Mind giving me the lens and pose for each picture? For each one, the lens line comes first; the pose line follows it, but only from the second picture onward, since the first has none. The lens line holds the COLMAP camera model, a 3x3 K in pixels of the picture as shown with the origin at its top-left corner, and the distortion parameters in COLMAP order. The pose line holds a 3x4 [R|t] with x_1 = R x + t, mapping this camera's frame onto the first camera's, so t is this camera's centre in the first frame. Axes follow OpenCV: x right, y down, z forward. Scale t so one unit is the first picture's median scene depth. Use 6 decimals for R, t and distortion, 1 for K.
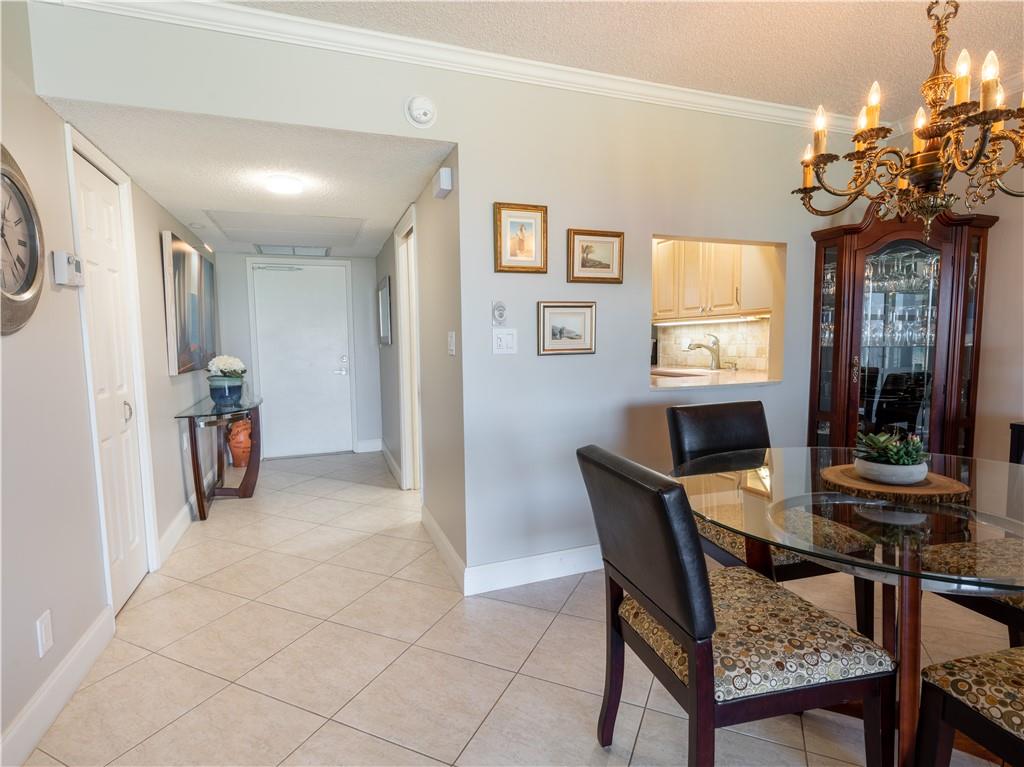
lens RADIAL K [[521.3, 0, 505.9], [0, 521.3, 387.0], [0, 0, 1]] dist [-0.012328, 0.006882]
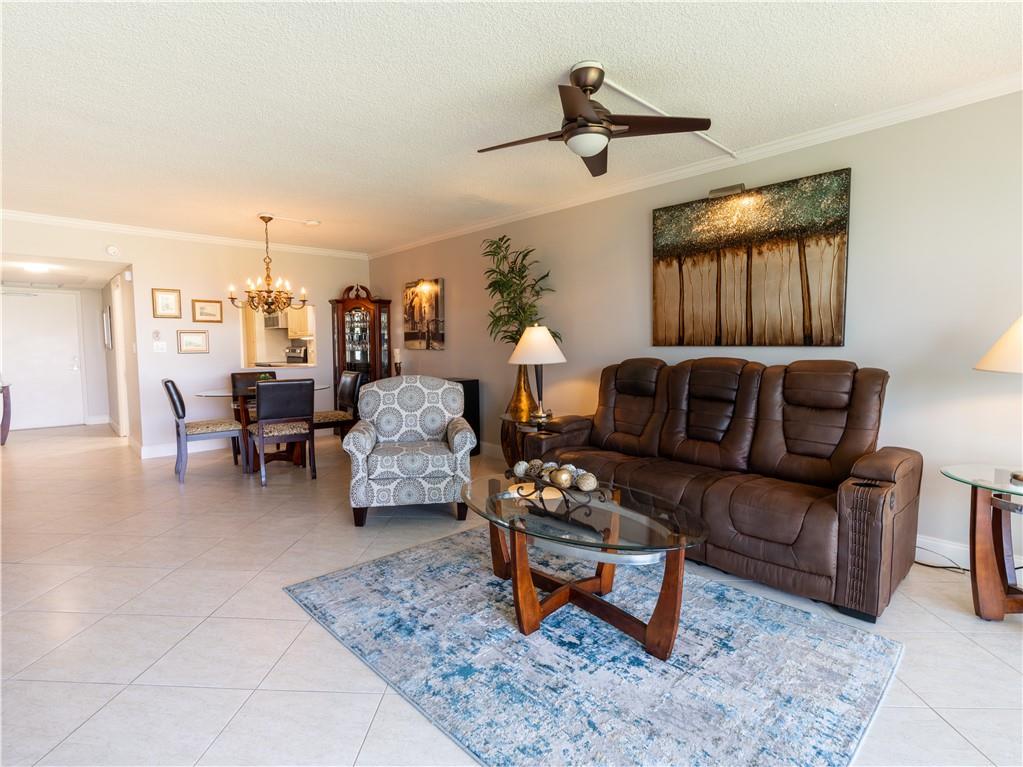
lens RADIAL K [[520.8, 0, 505.4], [0, 520.8, 387.0], [0, 0, 1]] dist [-0.012328, 0.006882]
pose [[0.925242, -0.017997, 0.378950, 0.530488], [0.023913, 0.999654, -0.010912, 0.148828], [-0.378623, 0.019158, 0.925353, -1.678571]]
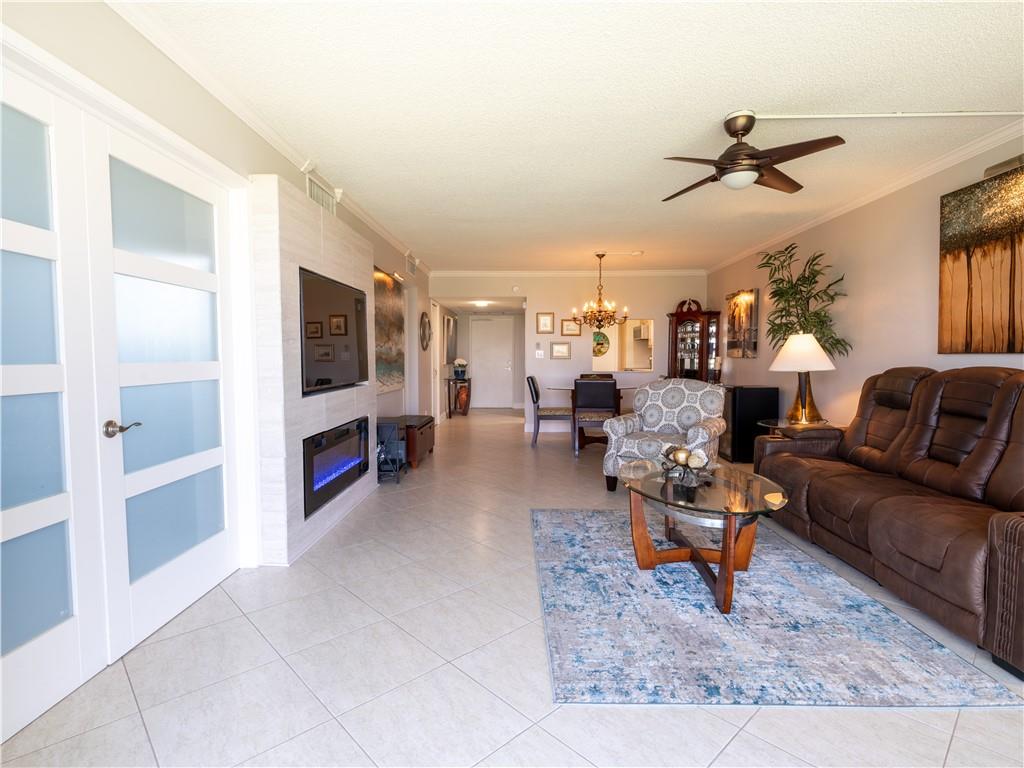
lens RADIAL K [[521.3, 0, 505.9], [0, 521.3, 387.5], [0, 0, 1]] dist [-0.012328, 0.006882]
pose [[0.926883, 0.039022, -0.373316, 1.011398], [-0.049328, 0.998619, -0.018088, 0.186997], [0.372095, 0.035181, 0.927528, -2.066915]]
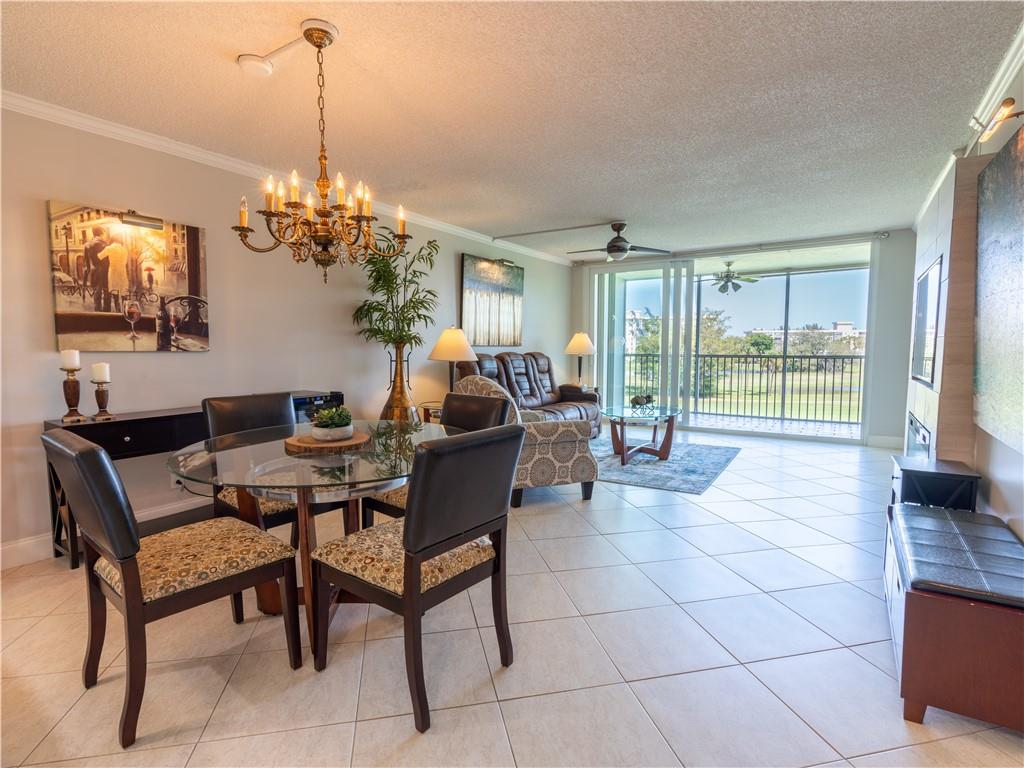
lens RADIAL K [[521.3, 0, 505.9], [0, 521.3, 387.5], [0, 0, 1]] dist [-0.012328, 0.006882]
pose [[-0.594480, -0.047423, 0.802711, -0.438561], [0.083438, 0.989233, 0.120235, -0.062089], [-0.799770, 0.138454, -0.584122, 0.849590]]
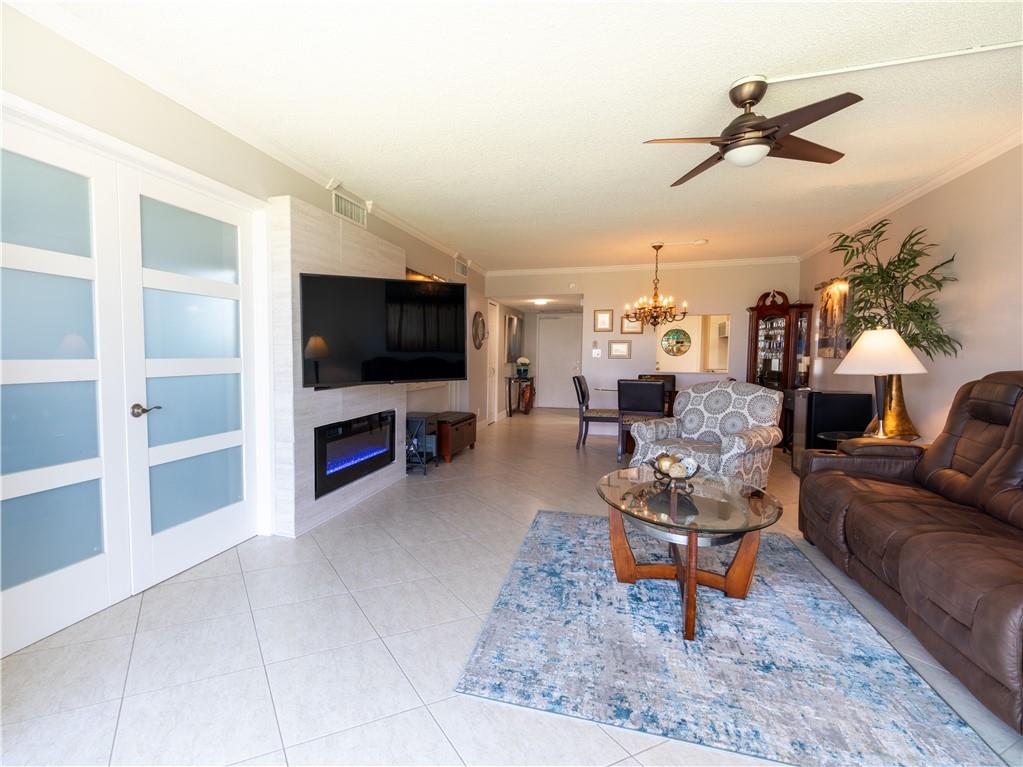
lens RADIAL K [[521.3, 0, 441.6], [0, 521.3, 387.2], [0, 0, 1]] dist [-0.007972, 0.005208]
pose [[0.772469, 0.059328, -0.632275, 1.244970], [-0.074525, 0.997216, 0.002522, 0.174285], [0.630664, 0.045172, 0.774740, -1.967638]]
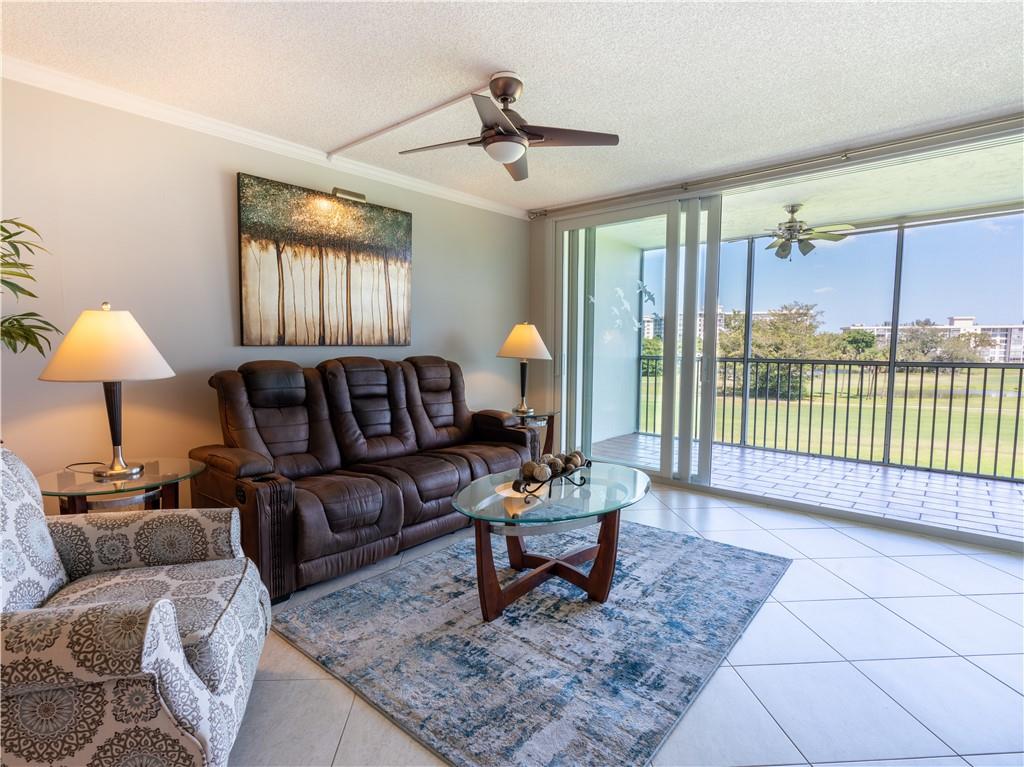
lens RADIAL K [[521.3, 0, 505.9], [0, 521.3, 387.0], [0, 0, 1]] dist [-0.012328, 0.006882]
pose [[-0.473629, -0.059313, 0.878725, 0.138931], [0.086172, 0.989822, 0.113258, 0.028045], [-0.876499, 0.129364, -0.463697, -0.339381]]
